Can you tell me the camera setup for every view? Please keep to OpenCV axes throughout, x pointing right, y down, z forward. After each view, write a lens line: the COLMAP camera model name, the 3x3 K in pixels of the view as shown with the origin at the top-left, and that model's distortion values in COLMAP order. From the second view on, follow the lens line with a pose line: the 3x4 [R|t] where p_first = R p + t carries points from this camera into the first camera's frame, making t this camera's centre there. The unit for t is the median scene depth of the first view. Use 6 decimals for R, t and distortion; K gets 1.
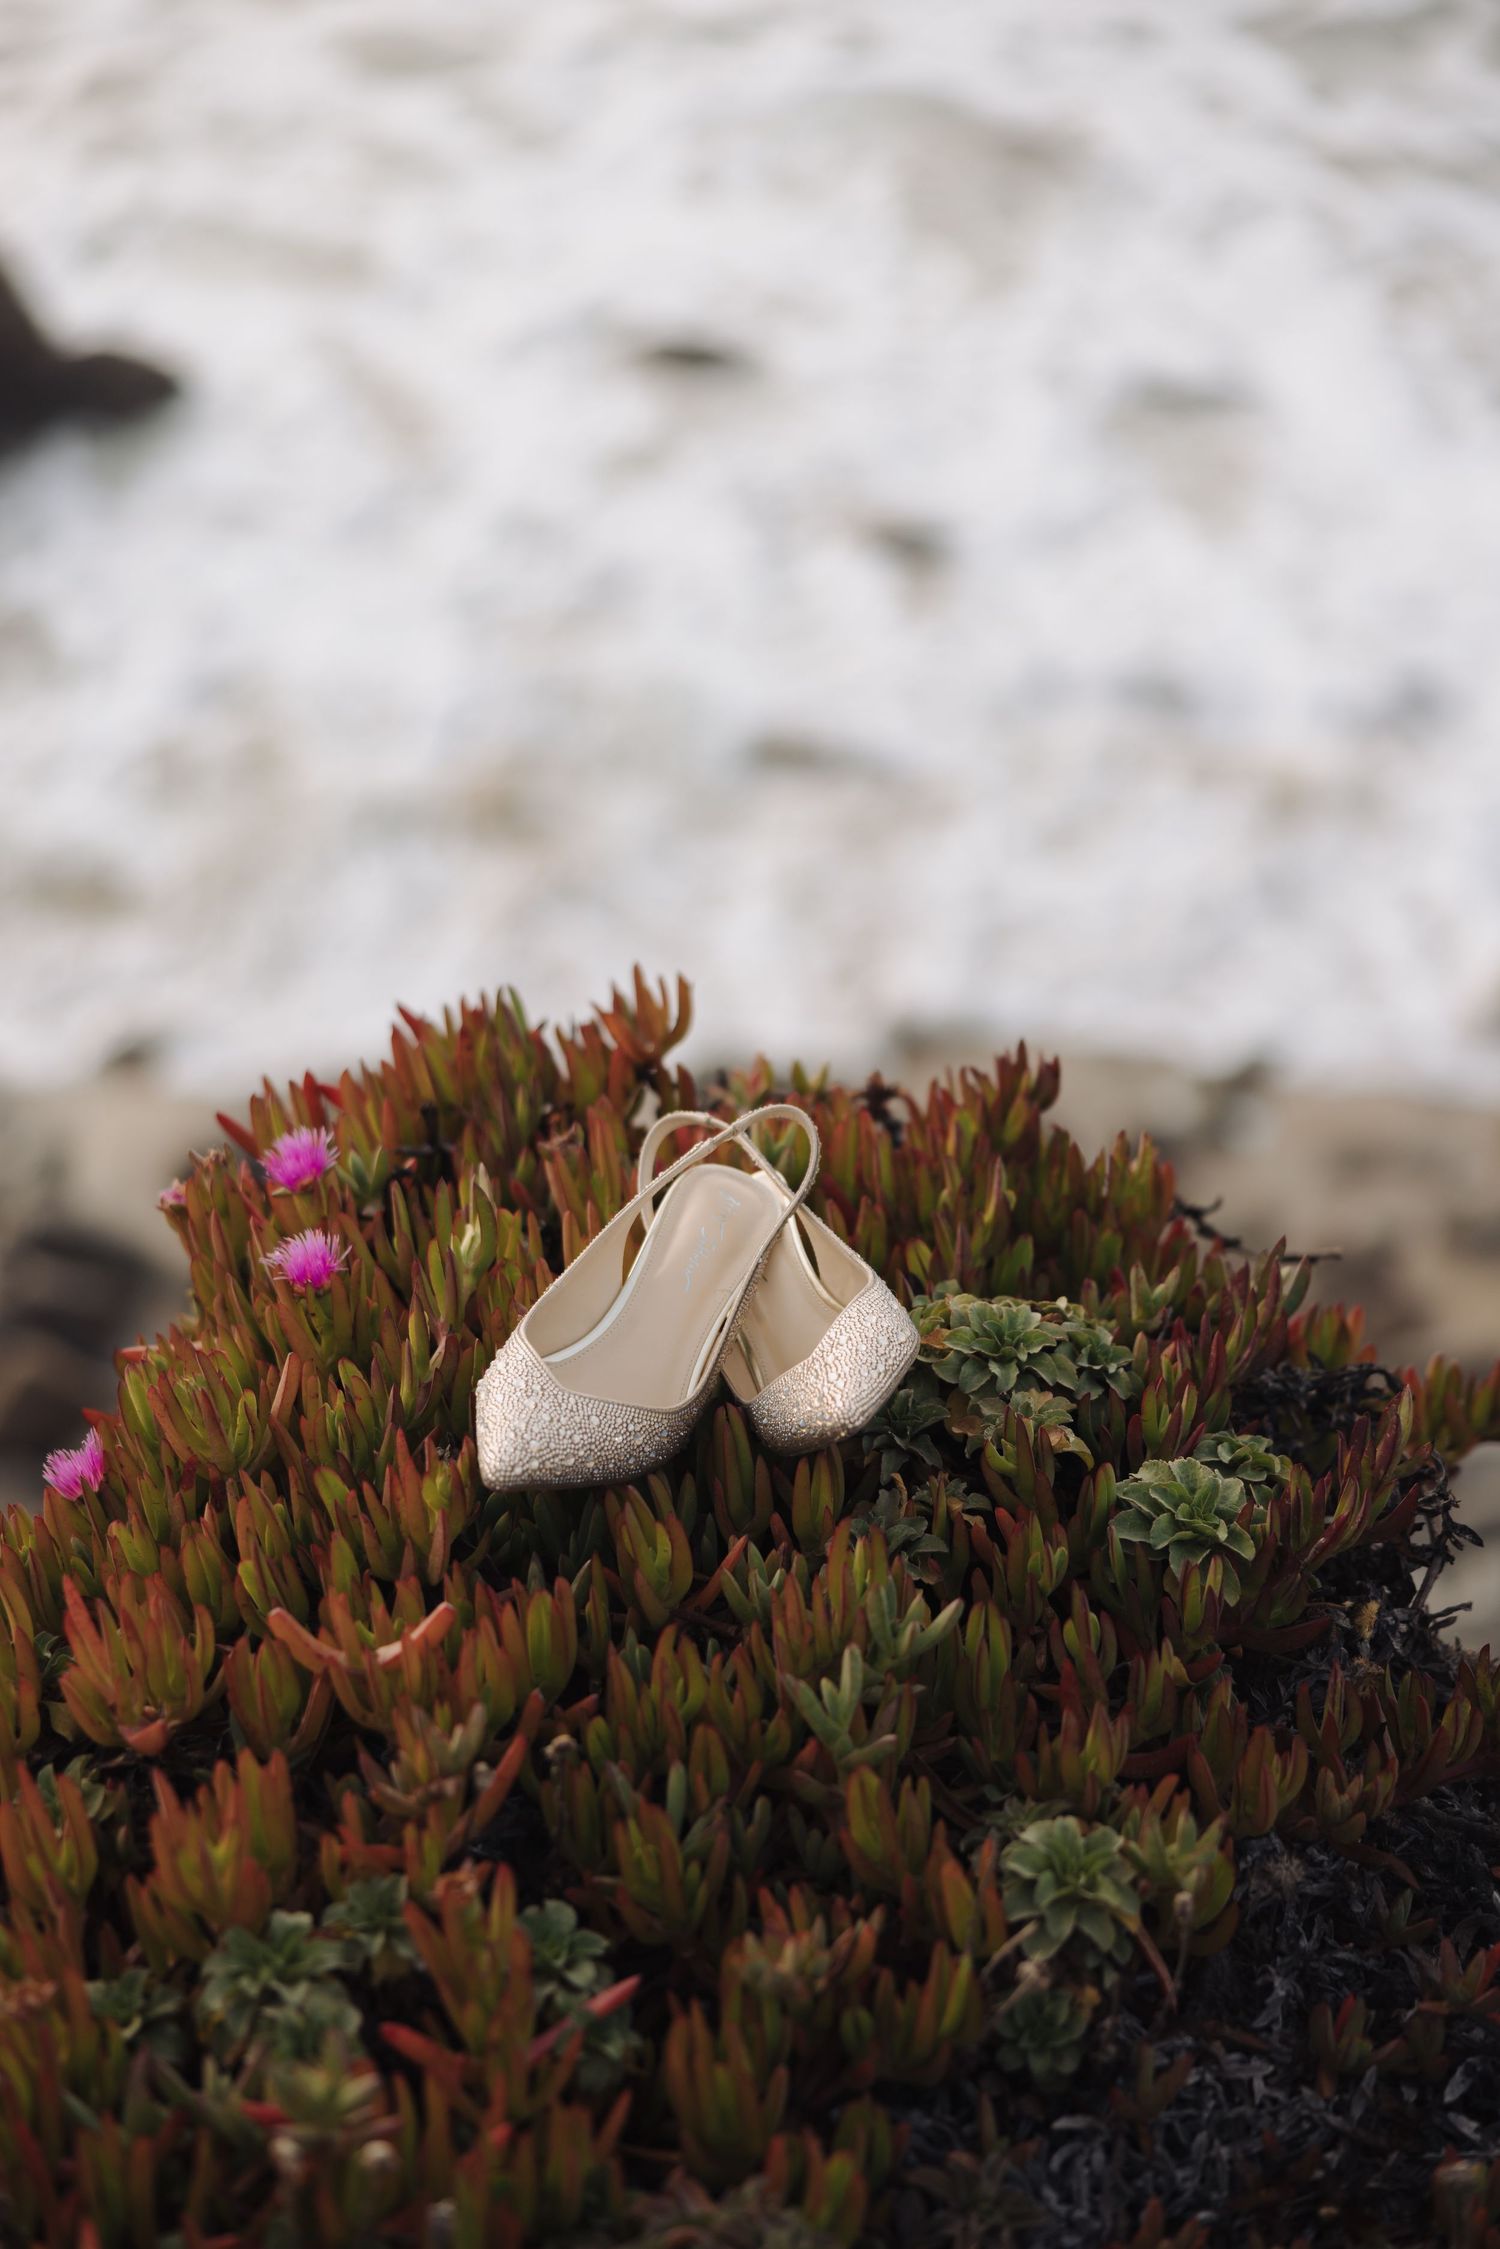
lens RADIAL K [[3967.7, 0, 749.8], [0, 3967.7, 1125.1], [0, 0, 1]] dist [0.231842, 0.000000]
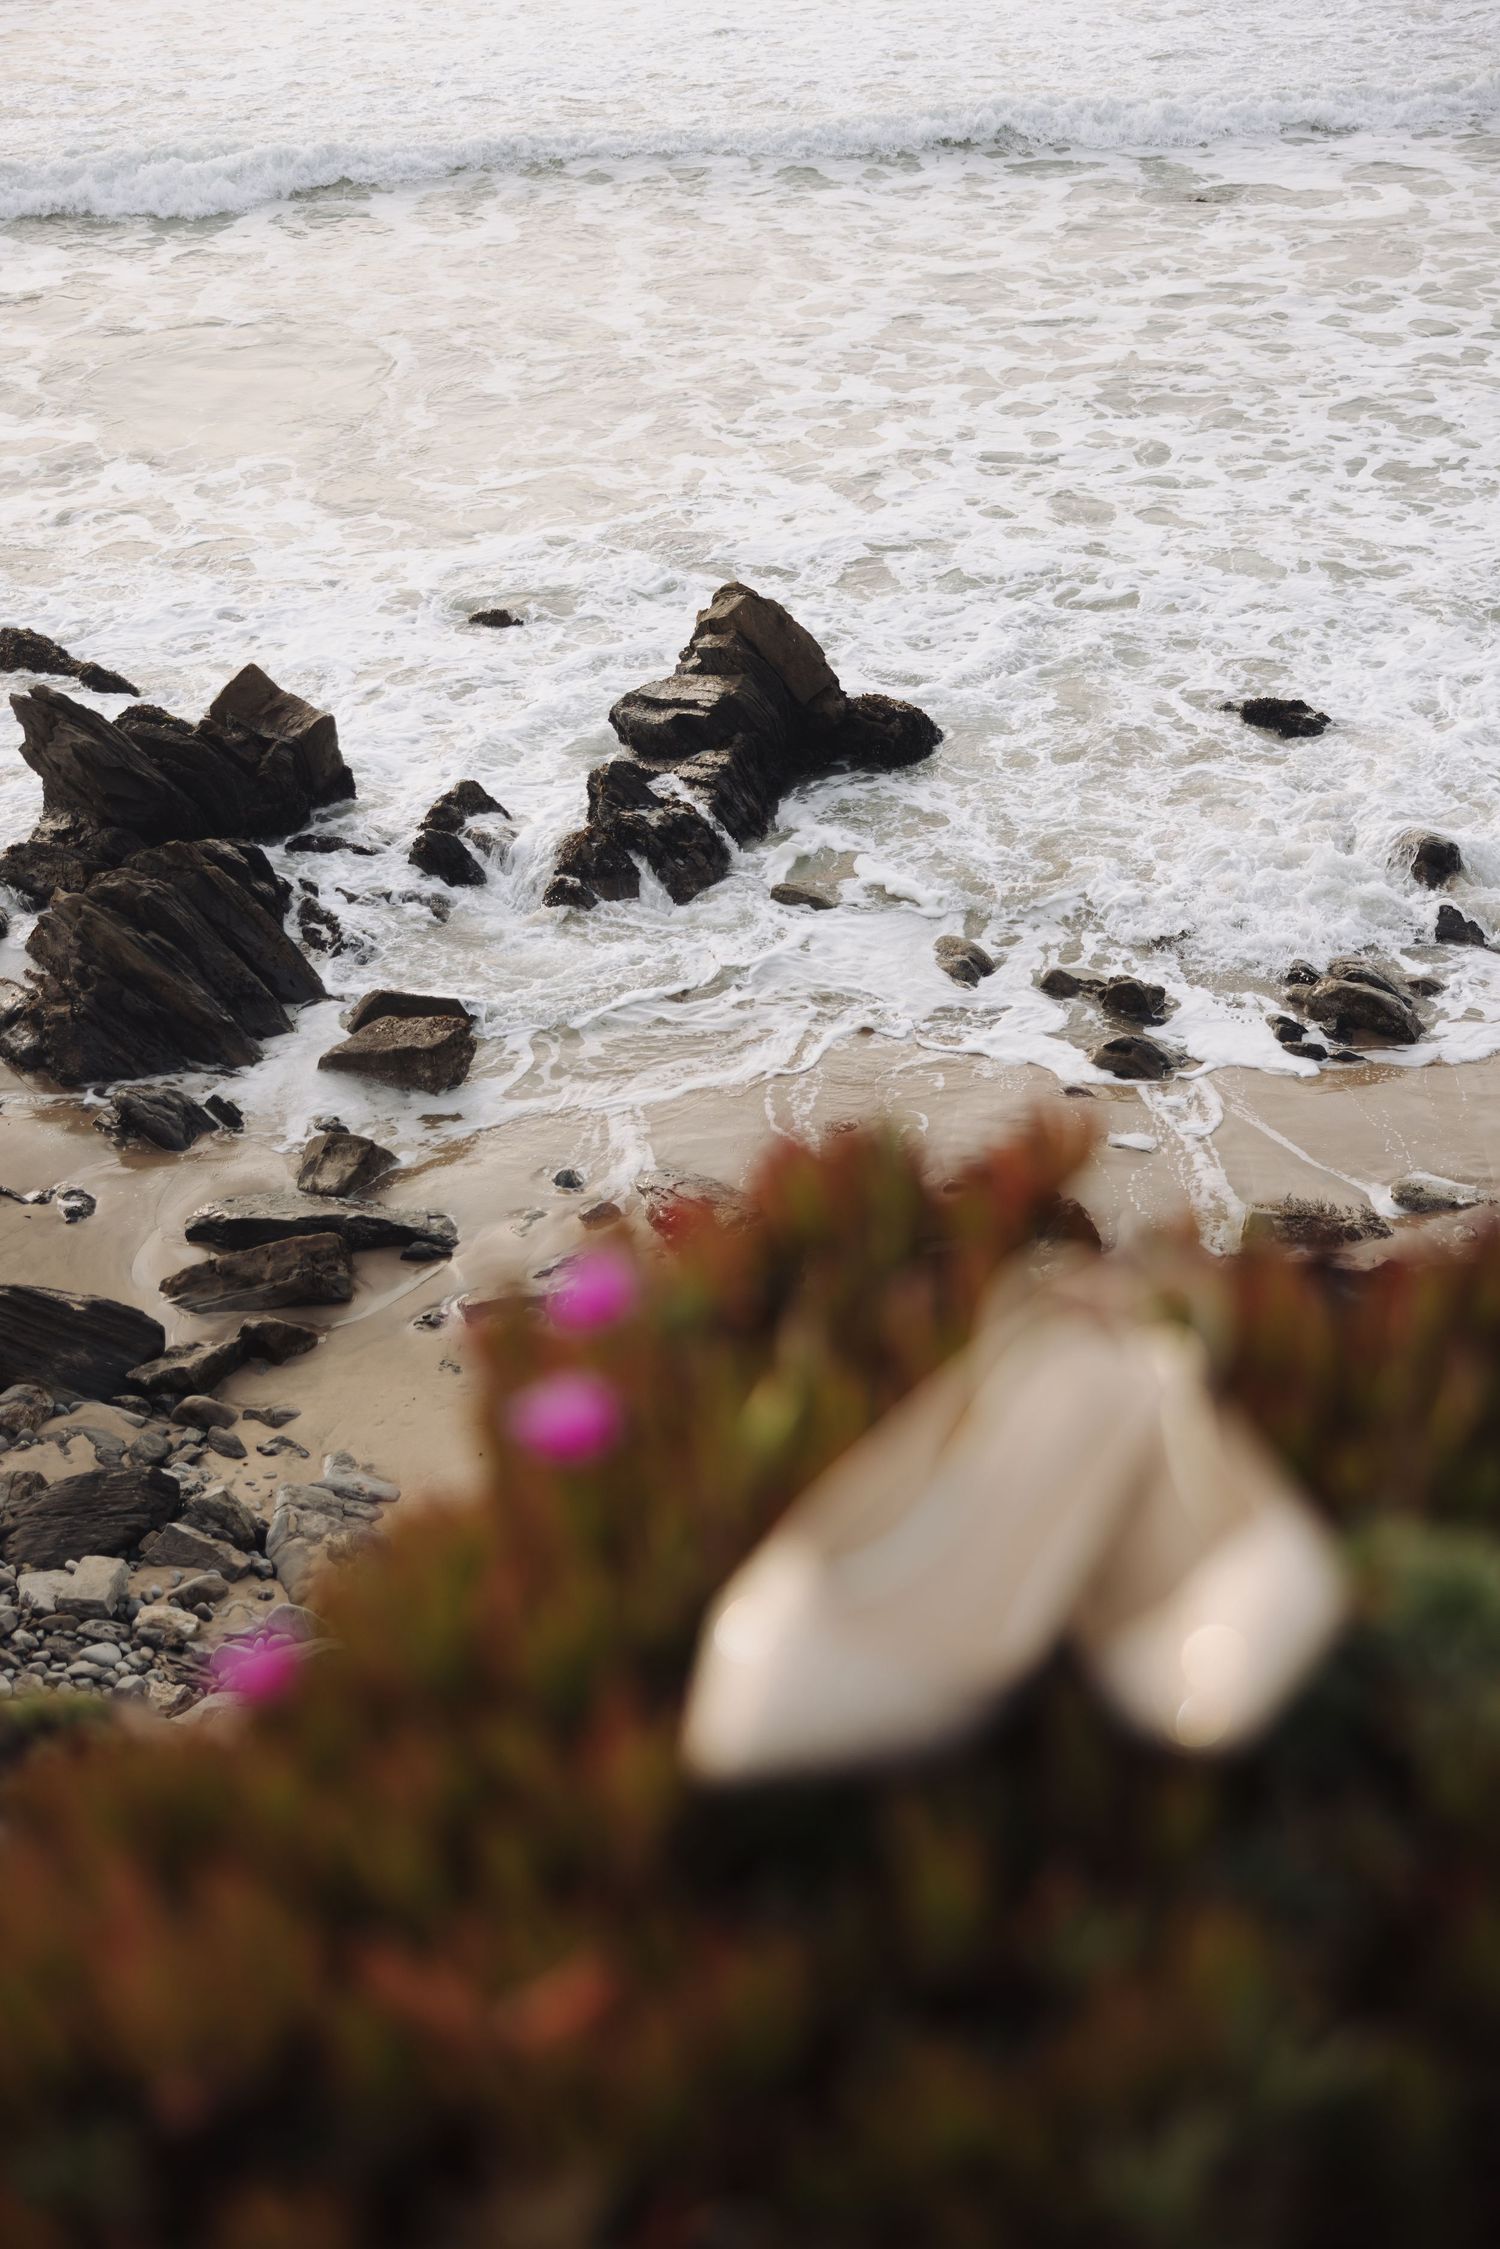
lens RADIAL K [[4605.2, 0, 749.6], [0, 4605.2, 1126.2], [0, 0, 1]] dist [-0.273076, 0.000000]
pose [[0.993776, 0.061083, -0.093156, 0.008806], [-0.063999, 0.997539, -0.028639, 0.000371], [0.091178, 0.034423, 0.995240, 0.194939]]
